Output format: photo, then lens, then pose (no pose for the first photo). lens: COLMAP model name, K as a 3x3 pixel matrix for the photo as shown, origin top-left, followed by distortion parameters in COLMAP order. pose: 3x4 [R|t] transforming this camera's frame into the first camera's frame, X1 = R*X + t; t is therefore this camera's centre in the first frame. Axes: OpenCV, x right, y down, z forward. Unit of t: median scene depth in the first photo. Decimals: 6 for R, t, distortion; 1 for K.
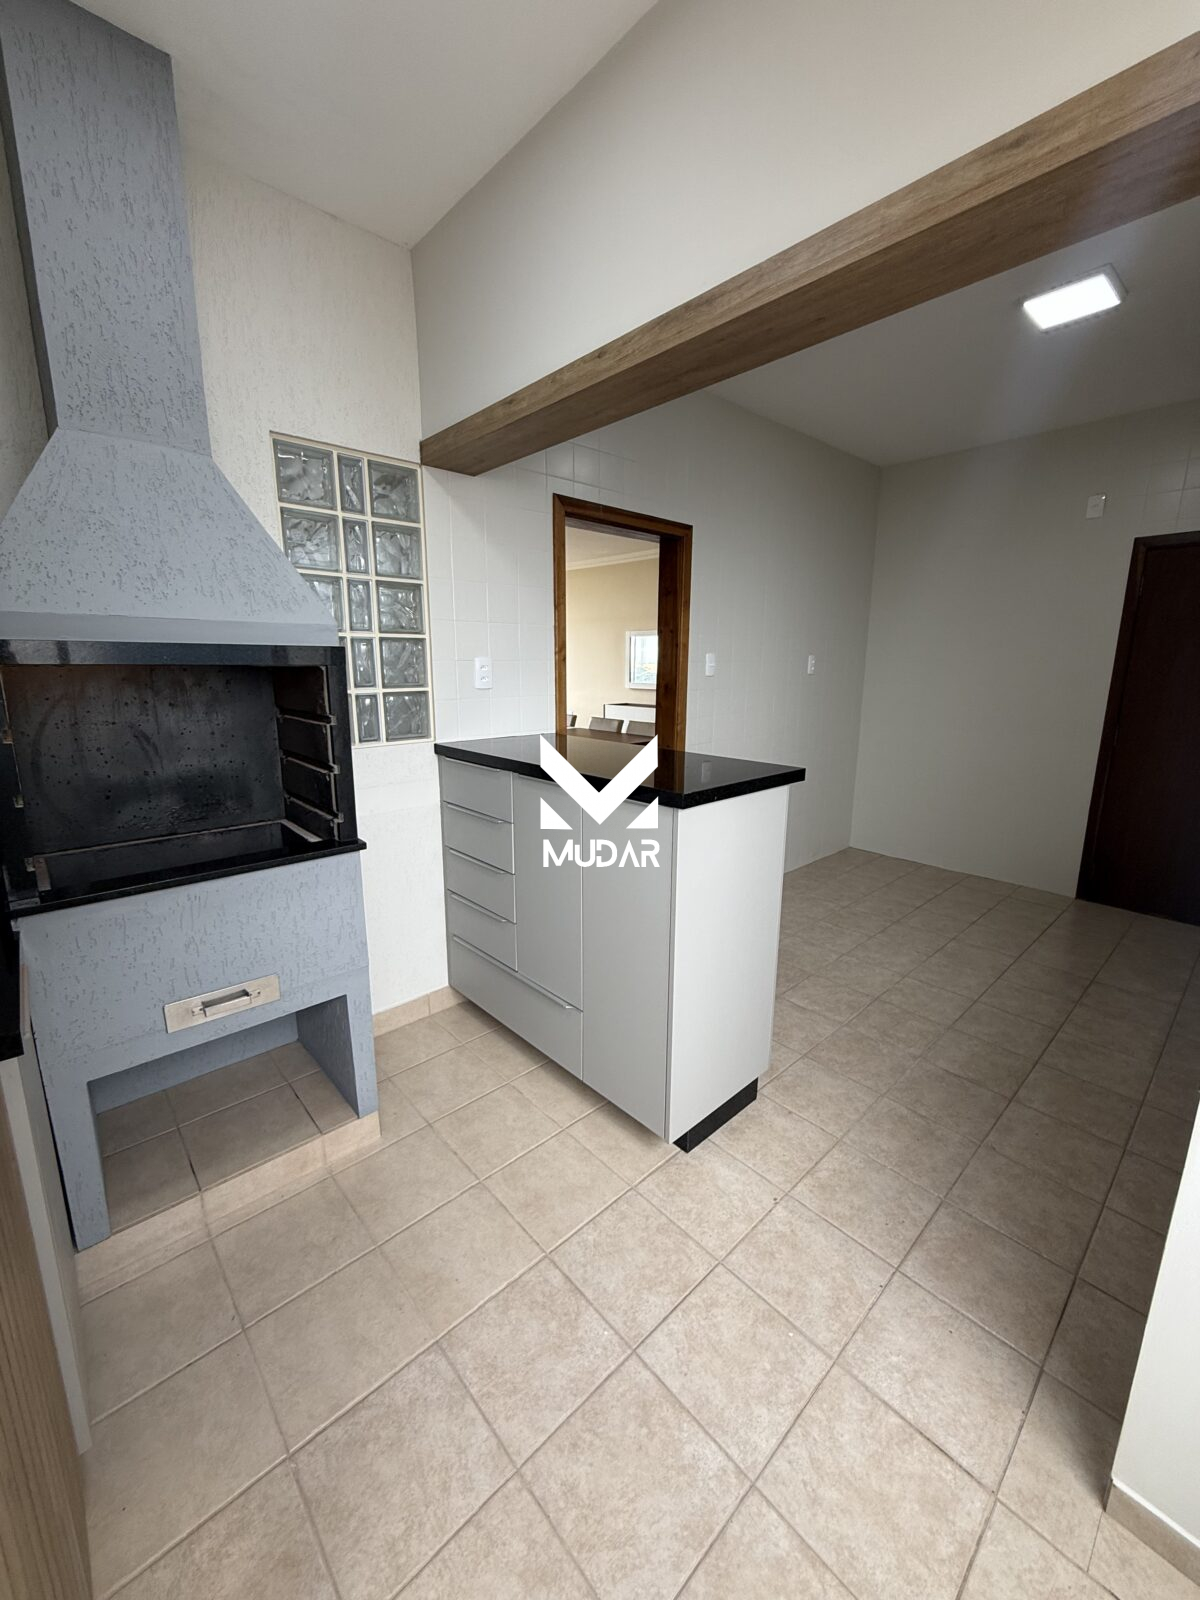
lens RADIAL K [[636.8, 0, 600.9], [0, 636.8, 793.3], [0, 0, 1]] dist [-0.001816, 0.000488]
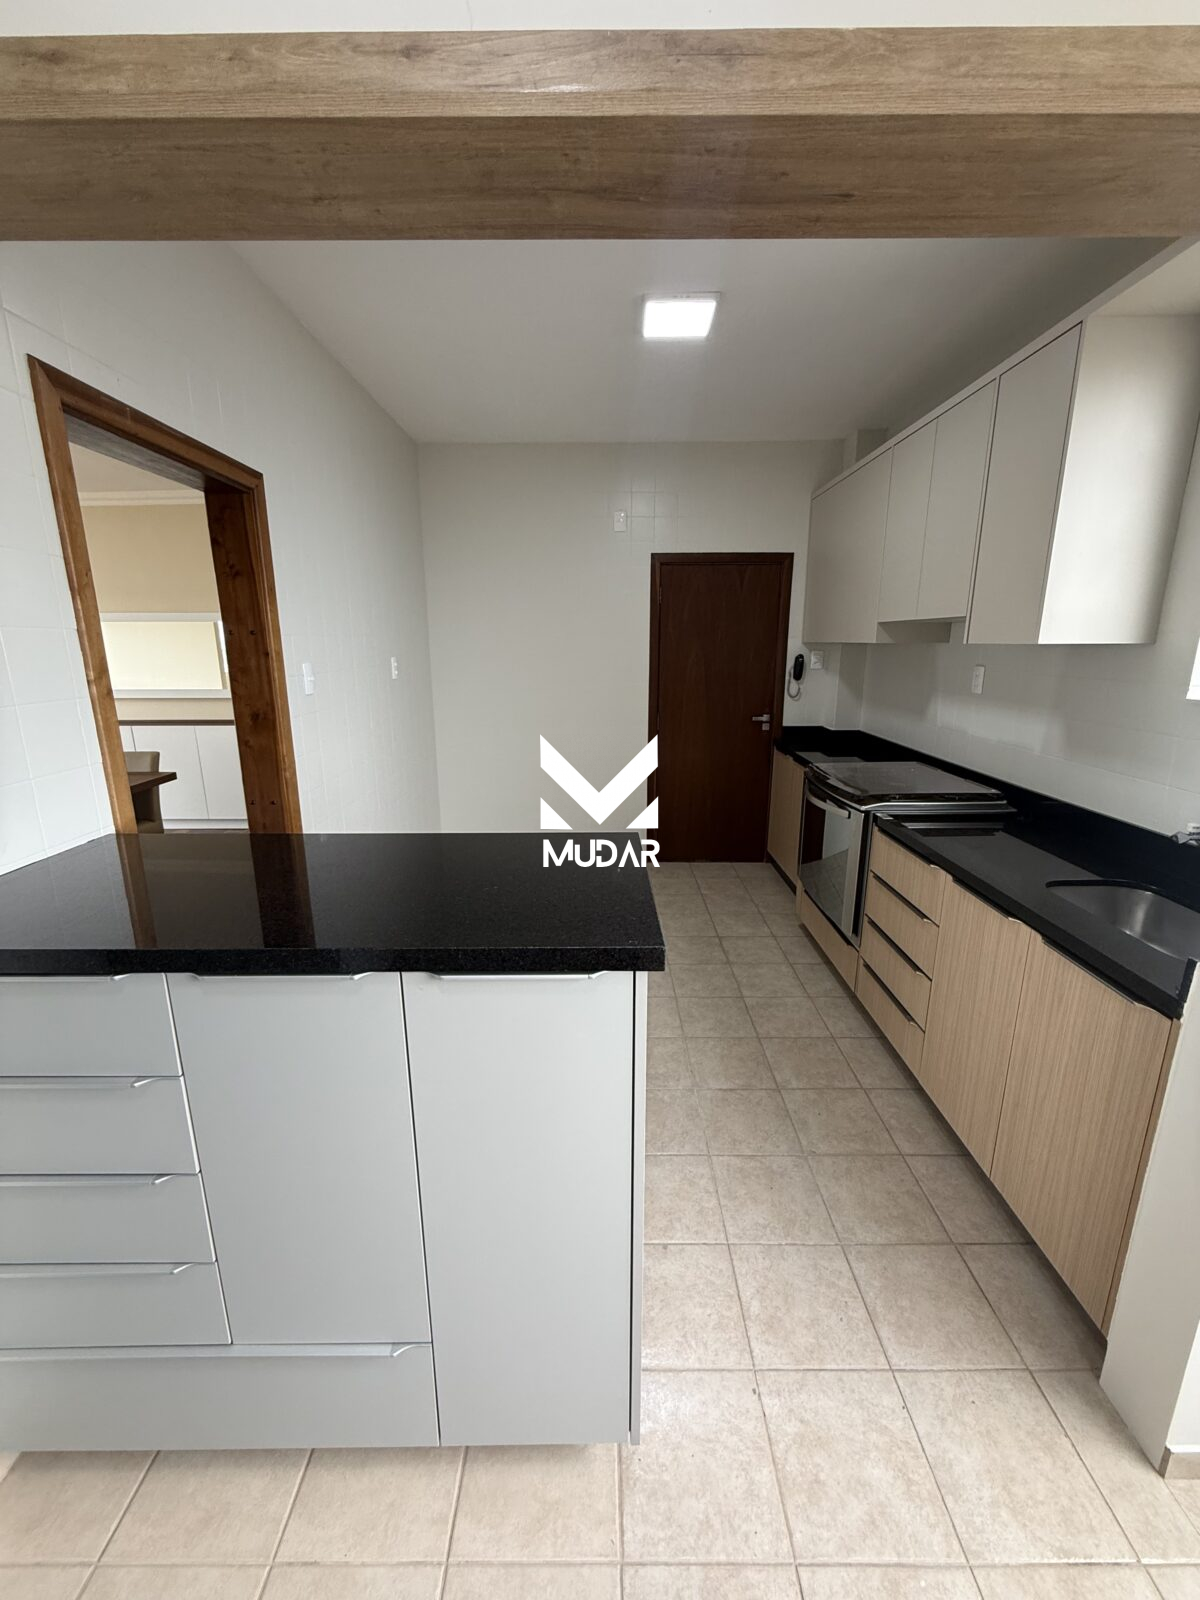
lens RADIAL K [[636.8, 0, 601.4], [0, 636.8, 793.7], [0, 0, 1]] dist [-0.001816, 0.000488]
pose [[0.674909, -0.176181, 0.716560, -0.288287], [0.155786, 0.983211, 0.095012, -0.190244], [-0.721268, 0.047506, 0.691025, 0.573062]]
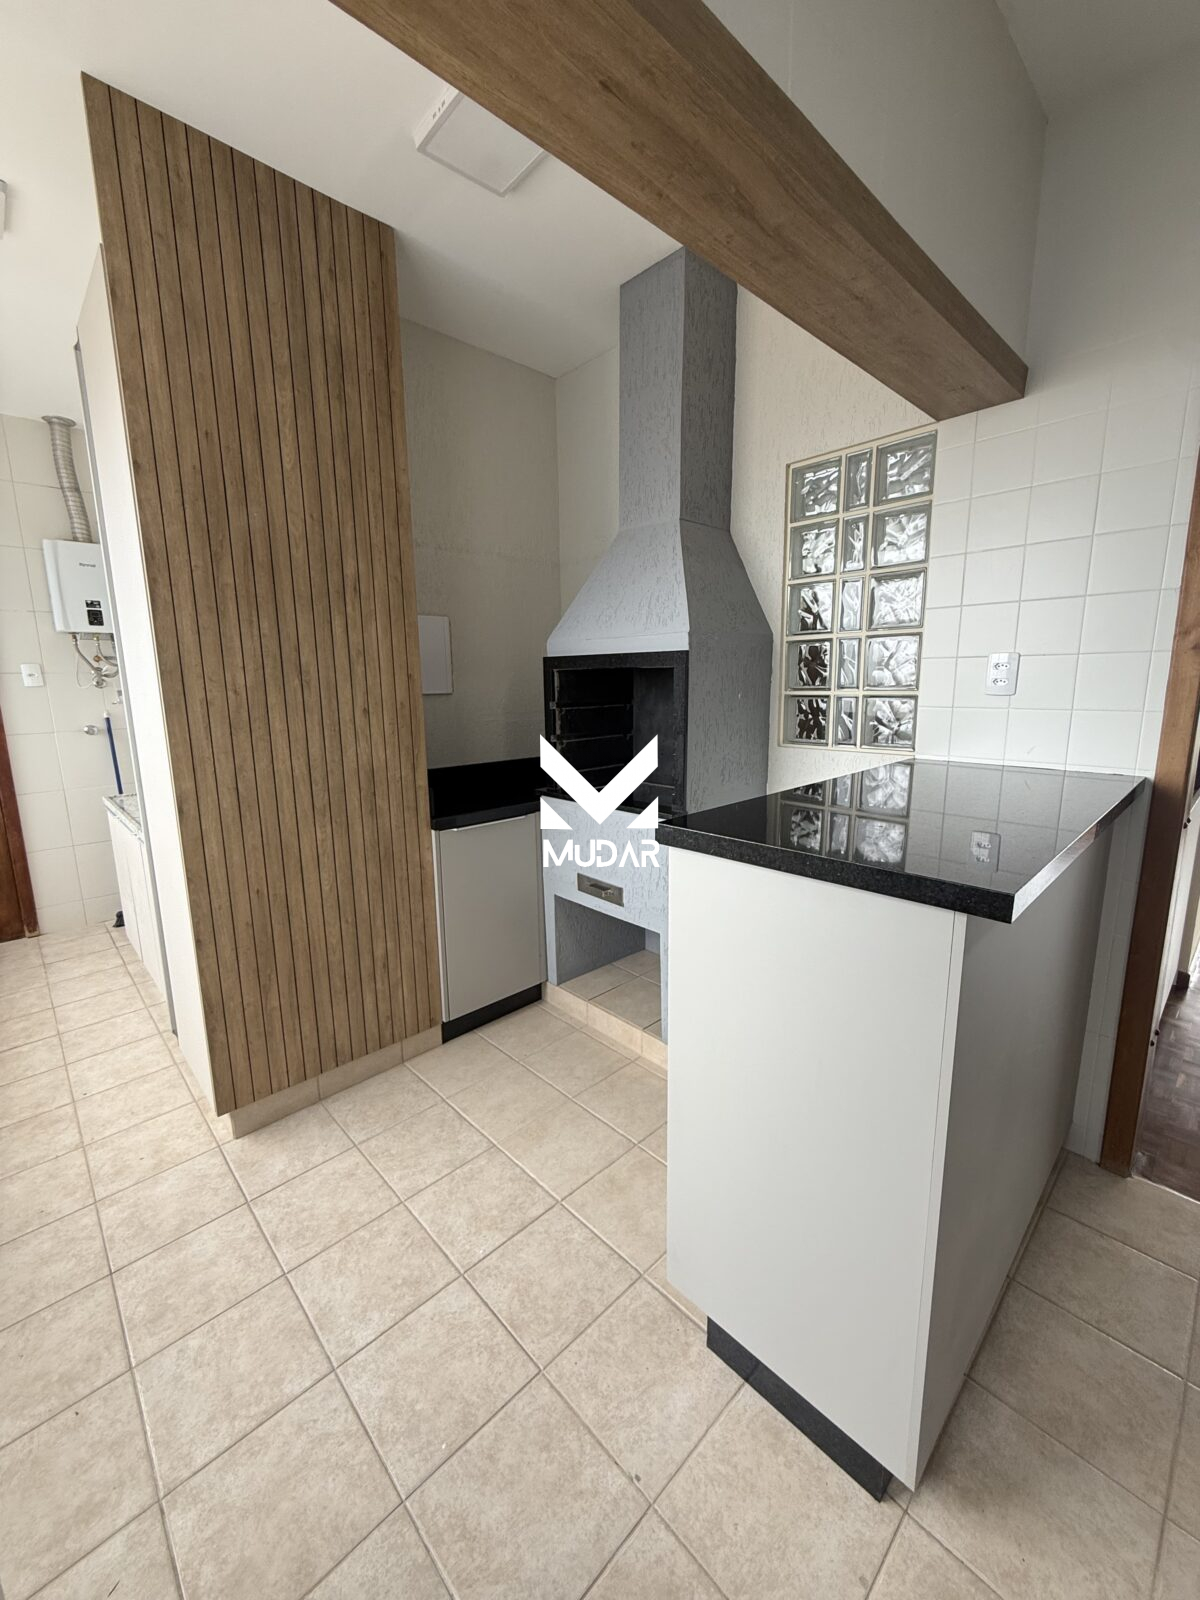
lens RADIAL K [[636.8, 0, 602.2], [0, 636.8, 793.9], [0, 0, 1]] dist [-0.001816, 0.000488]
pose [[0.019228, 0.171887, -0.984929, 0.804602], [-0.192151, 0.967382, 0.165073, -0.134258], [0.981177, 0.186082, 0.051629, 0.819273]]
